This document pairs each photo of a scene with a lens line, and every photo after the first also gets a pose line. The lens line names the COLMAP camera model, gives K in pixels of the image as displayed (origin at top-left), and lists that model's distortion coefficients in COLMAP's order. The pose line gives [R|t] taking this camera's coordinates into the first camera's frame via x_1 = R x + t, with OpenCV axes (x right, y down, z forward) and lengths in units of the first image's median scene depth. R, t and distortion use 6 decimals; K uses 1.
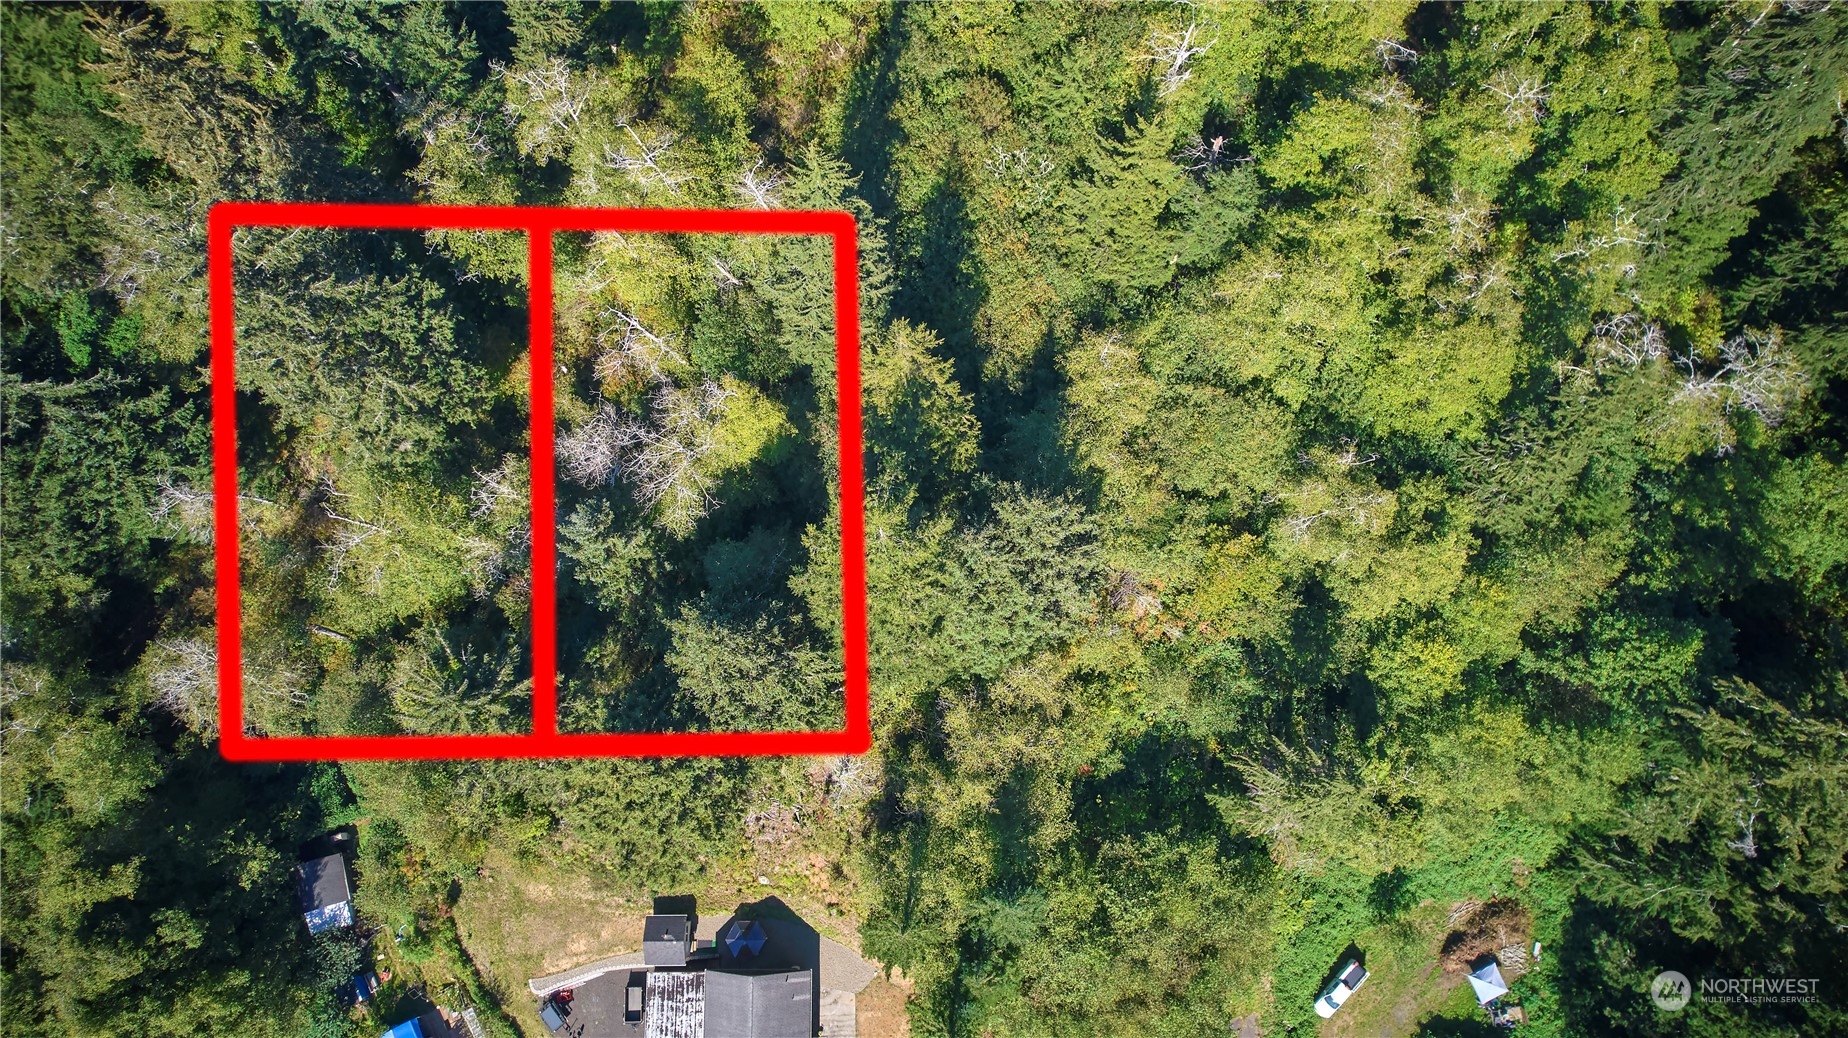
lens RADIAL K [[1174.0, 0, 929.5], [0, 1174.0, 520.6], [0, 0, 1]] dist [-0.074590, 0.071240]
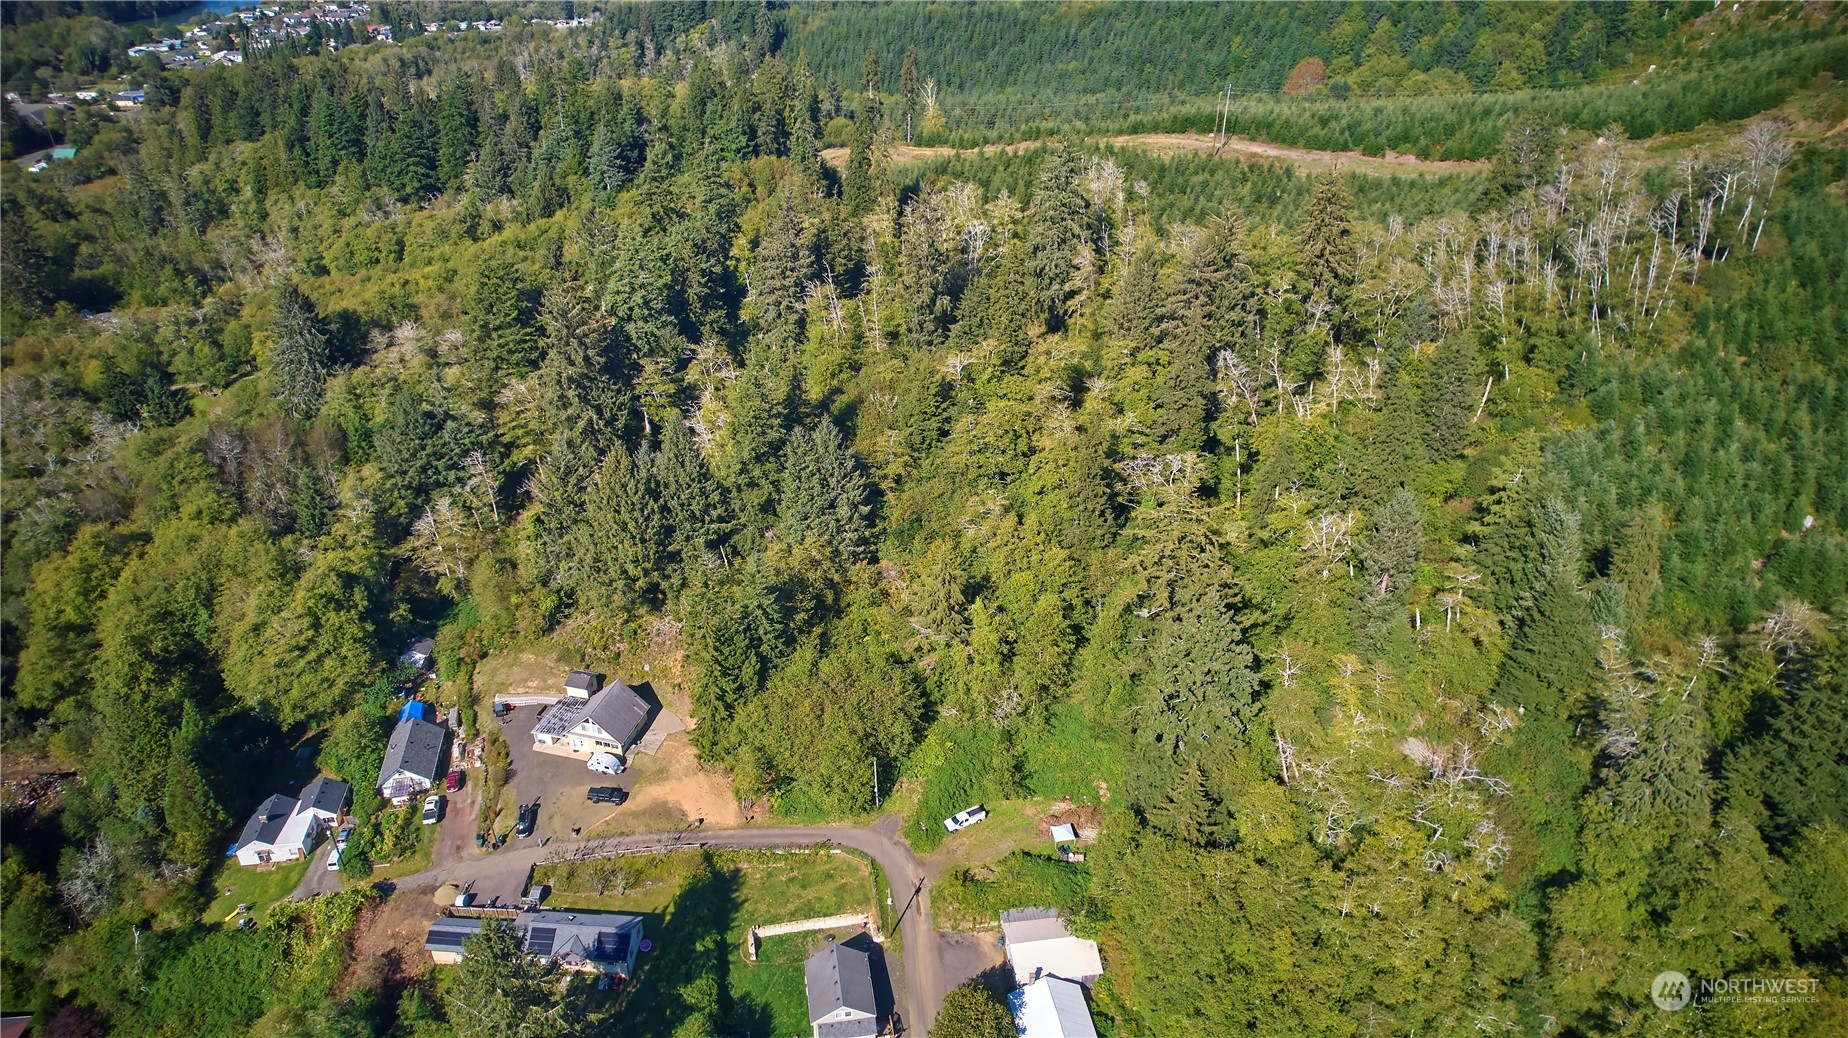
lens RADIAL K [[1174.0, 0, 929.5], [0, 1174.0, 520.6], [0, 0, 1]] dist [-0.074590, 0.071240]
pose [[0.966887, 0.133637, -0.217419, 0.615044], [-0.250368, 0.661800, -0.706638, 1.284127], [0.049455, 0.737674, 0.673344, -0.320759]]
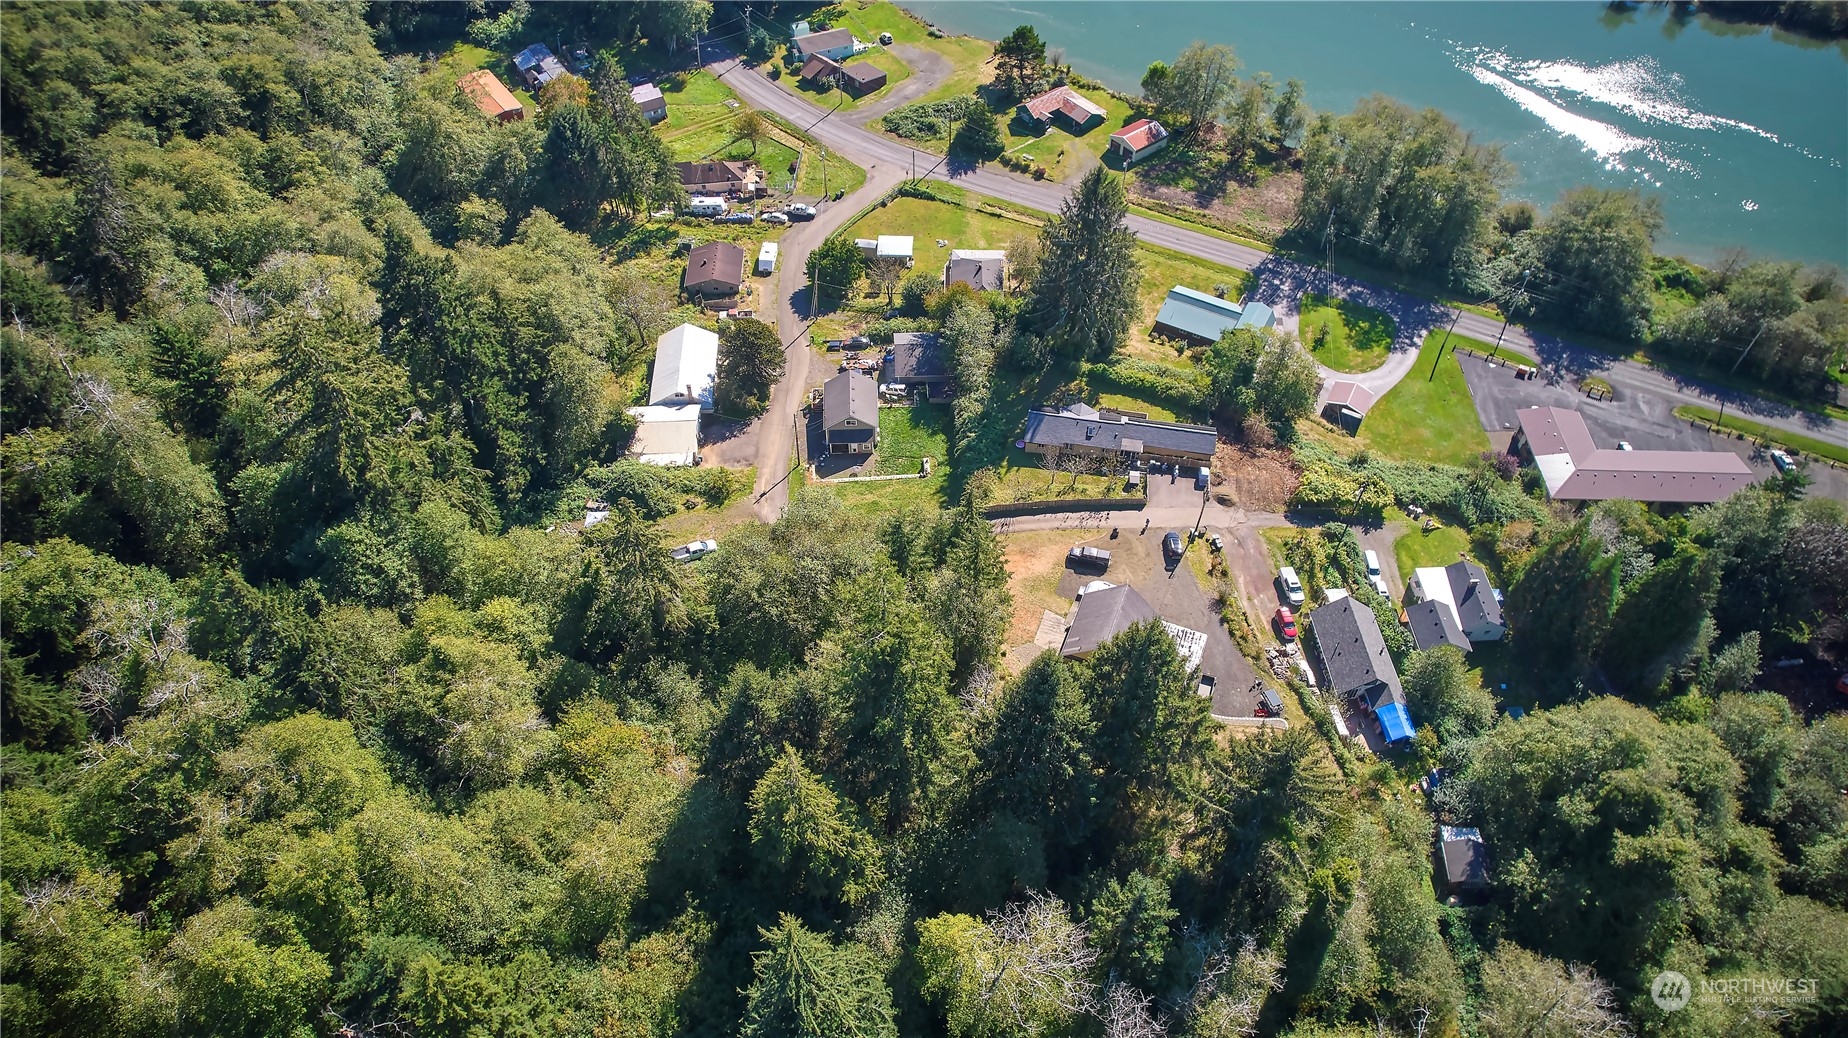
lens RADIAL K [[1174.0, 0, 929.5], [0, 1174.0, 520.6], [0, 0, 1]] dist [-0.074590, 0.071240]
pose [[-0.930689, -0.281402, 0.233732, -0.220386], [0.356035, -0.550074, 0.755419, -0.531506], [-0.084007, 0.786277, 0.612137, 0.116492]]
